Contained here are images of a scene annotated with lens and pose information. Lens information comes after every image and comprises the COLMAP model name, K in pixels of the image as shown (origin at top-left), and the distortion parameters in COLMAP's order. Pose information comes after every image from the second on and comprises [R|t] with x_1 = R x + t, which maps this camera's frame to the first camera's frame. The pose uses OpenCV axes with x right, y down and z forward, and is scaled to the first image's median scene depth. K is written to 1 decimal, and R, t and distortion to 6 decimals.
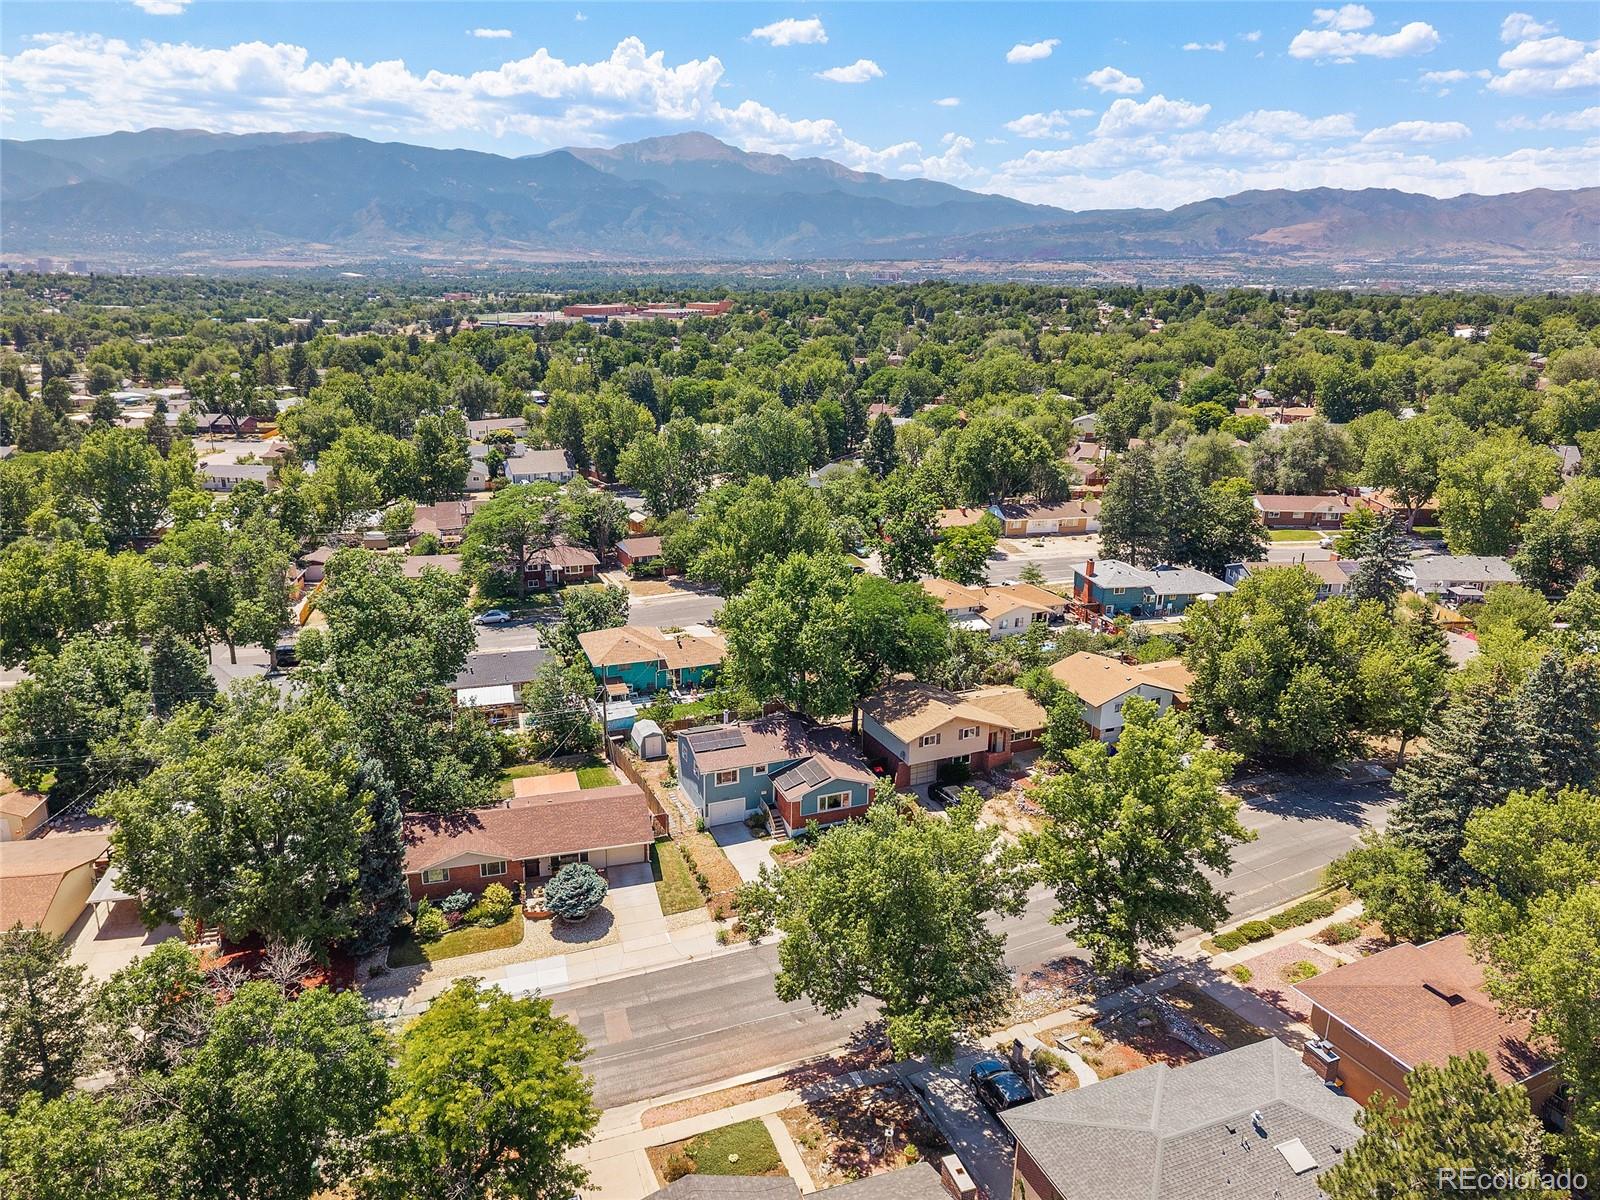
lens RADIAL K [[1085.1, 0, 795.4], [0, 1085.1, 593.9], [0, 0, 1]] dist [0.011245, -0.025953]
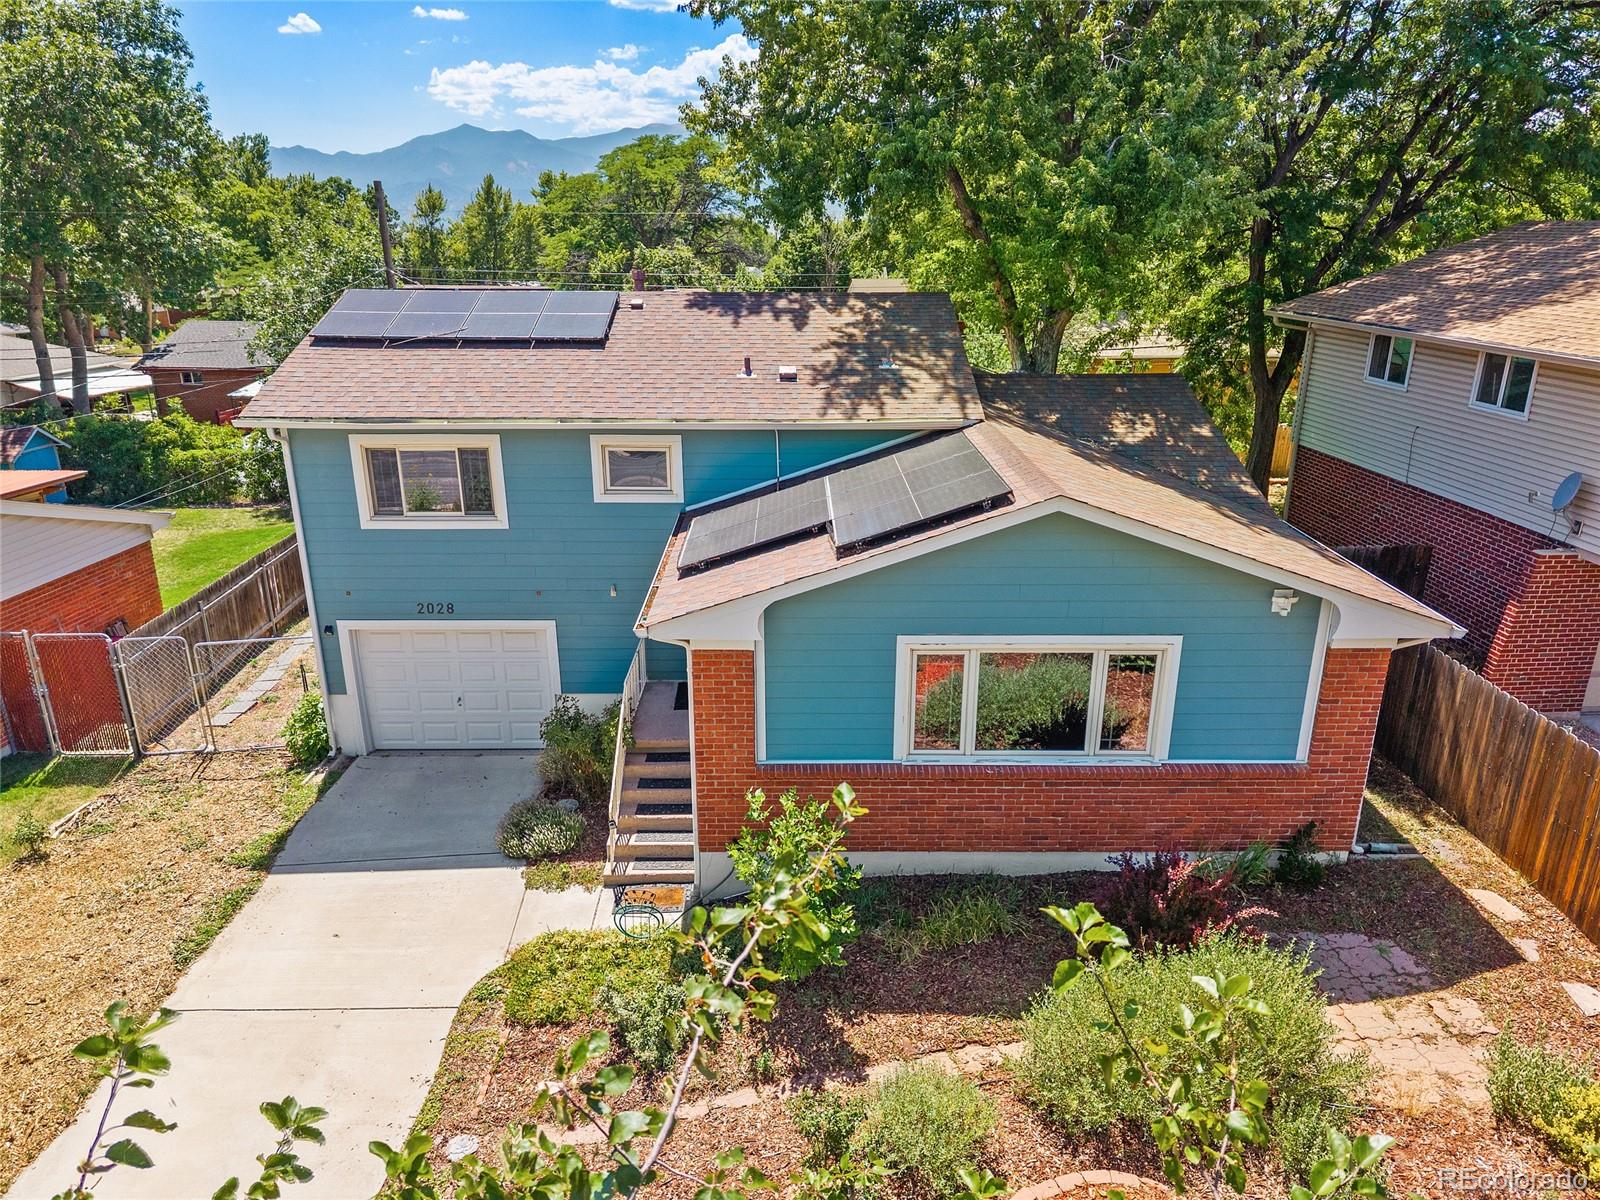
lens RADIAL K [[1085.1, 0, 793.6], [0, 1085.1, 593.2], [0, 0, 1]] dist [0.011245, -0.025953]
pose [[0.930516, 0.099238, -0.352552, 0.050628], [-0.094669, 0.995050, 0.030226, 0.166767], [0.353806, 0.005250, 0.935304, 0.812572]]
